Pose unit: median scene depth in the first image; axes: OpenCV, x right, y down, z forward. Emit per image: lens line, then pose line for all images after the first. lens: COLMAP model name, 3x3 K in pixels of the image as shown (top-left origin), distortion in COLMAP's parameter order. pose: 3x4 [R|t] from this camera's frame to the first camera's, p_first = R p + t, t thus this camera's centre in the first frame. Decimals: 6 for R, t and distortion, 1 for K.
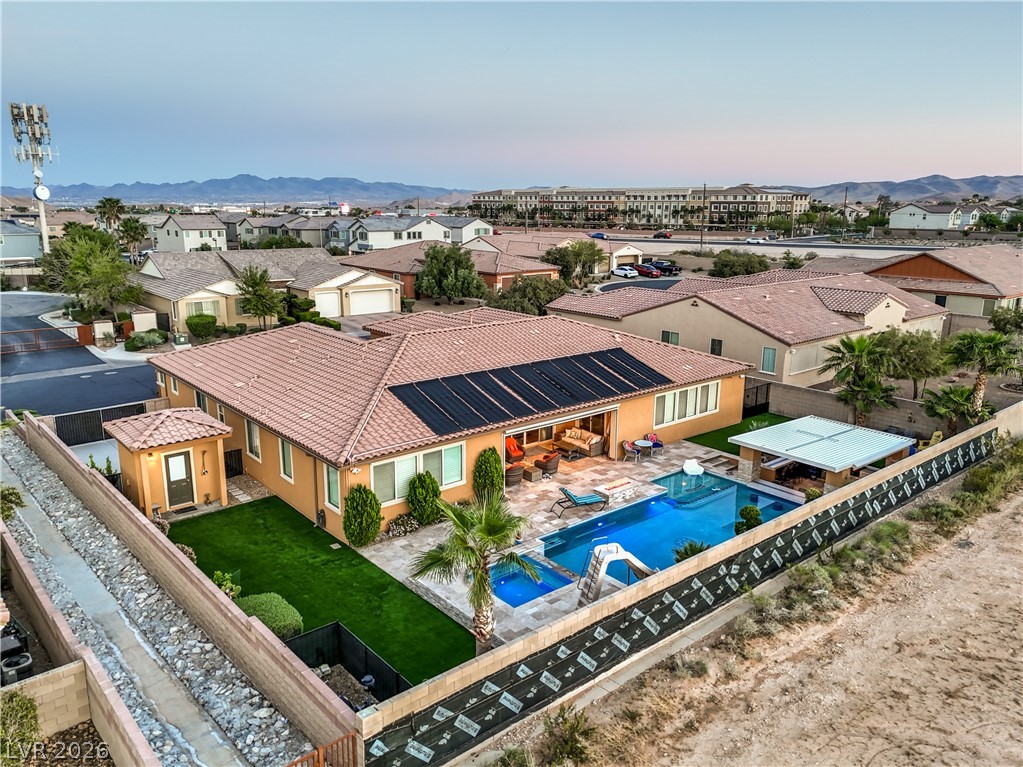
lens RADIAL K [[759.9, 0, 508.2], [0, 759.9, 383.0], [0, 0, 1]] dist [0.072484, -0.066382]
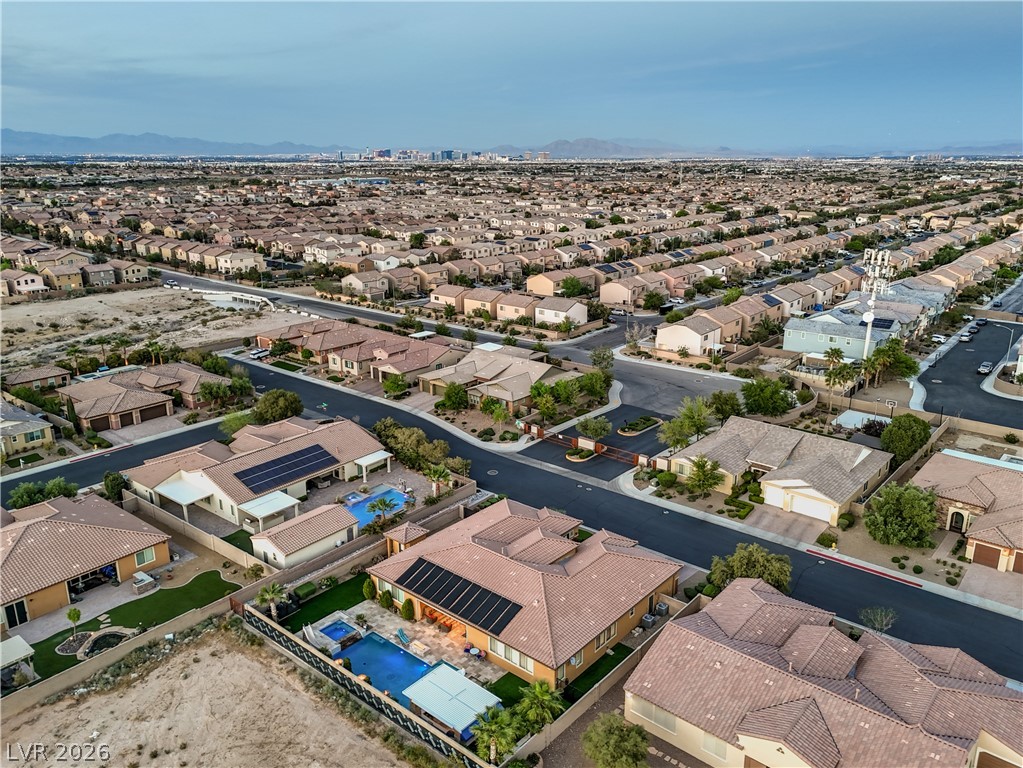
lens RADIAL K [[759.9, 0, 508.2], [0, 759.9, 383.5], [0, 0, 1]] dist [0.072484, -0.066382]
pose [[0.158497, 0.279073, -0.947099, 1.714833], [-0.225889, 0.944033, 0.240367, -0.978012], [0.961172, 0.175842, 0.212666, 0.502344]]
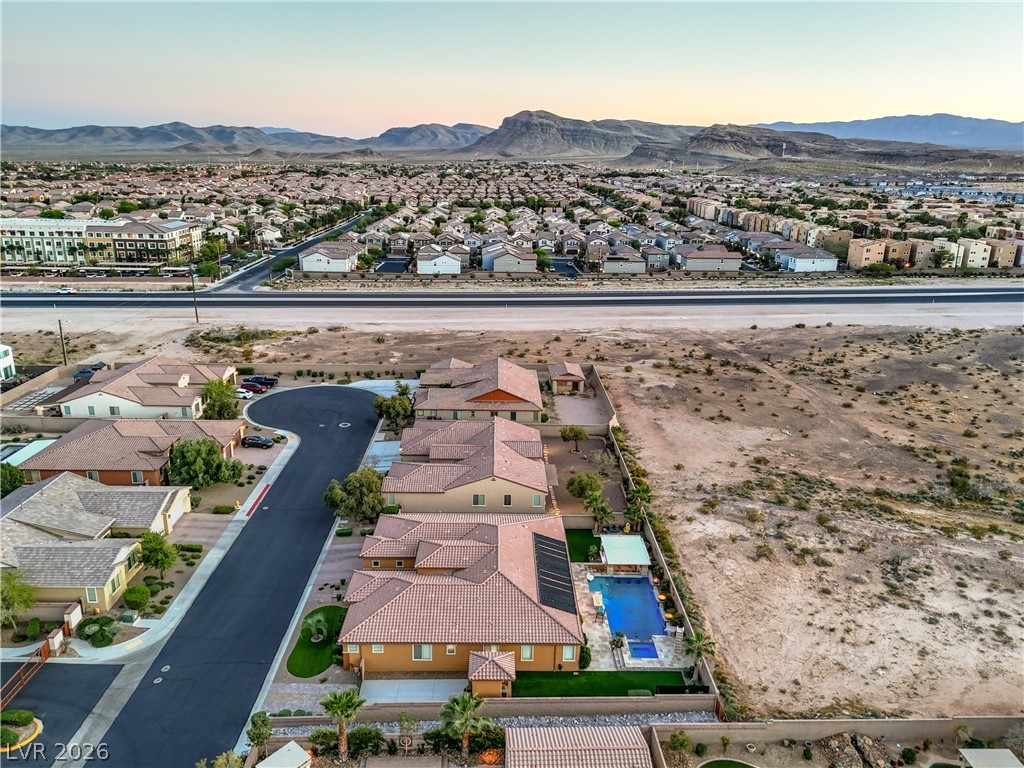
lens RADIAL K [[760.6, 0, 508.7], [0, 760.6, 383.5], [0, 0, 1]] dist [0.072484, -0.066382]
pose [[0.636228, -0.222538, 0.738709, -1.432951], [0.171101, 0.974352, 0.146162, -0.803500], [-0.752289, 0.033402, 0.657986, -0.397798]]
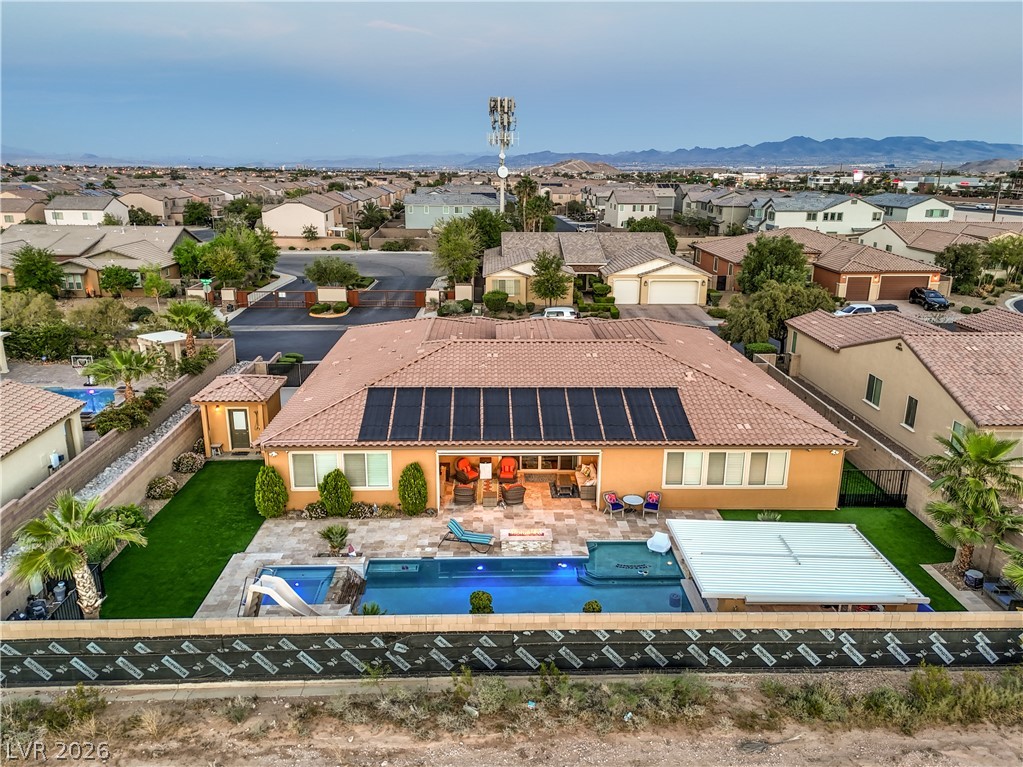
lens RADIAL K [[759.9, 0, 508.2], [0, 759.9, 383.0], [0, 0, 1]] dist [0.072484, -0.066382]
pose [[0.781289, 0.174070, -0.599406, 0.525947], [-0.146584, 0.984637, 0.094880, -0.107969], [0.606713, 0.013734, 0.794802, 0.189618]]
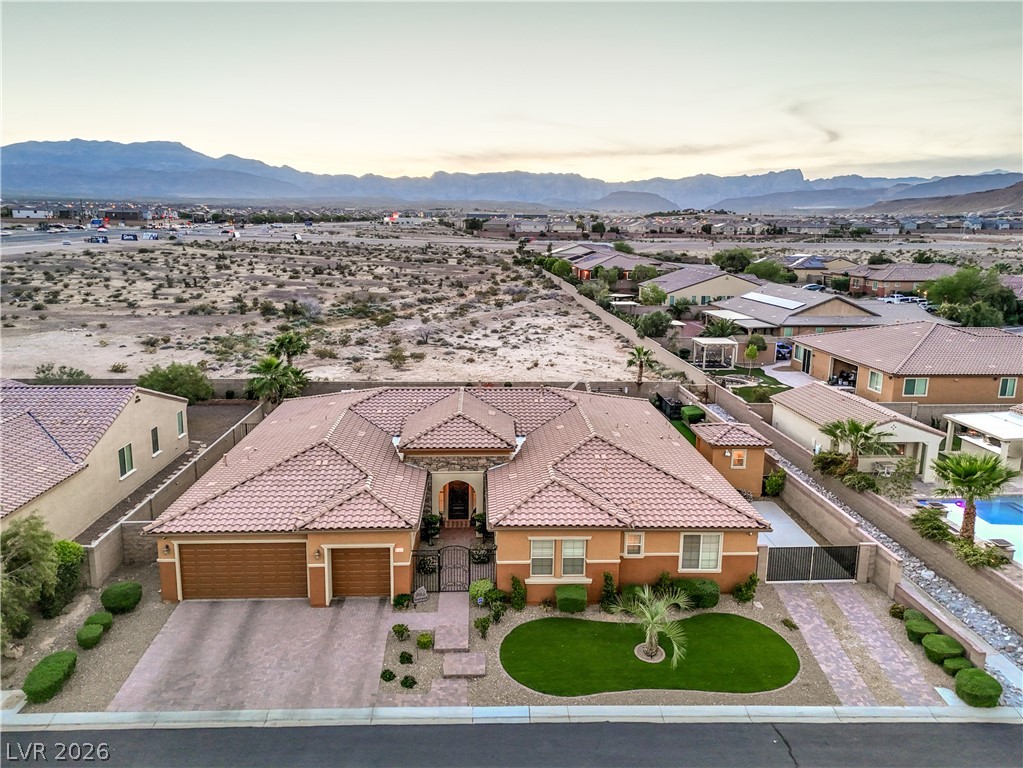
lens RADIAL K [[759.9, 0, 508.2], [0, 759.9, 383.5], [0, 0, 1]] dist [0.072484, -0.066382]
pose [[-0.795572, -0.150976, 0.586746, -0.736490], [0.117453, 0.911648, 0.393832, -0.519351], [-0.594365, 0.382237, -0.707549, 1.759414]]
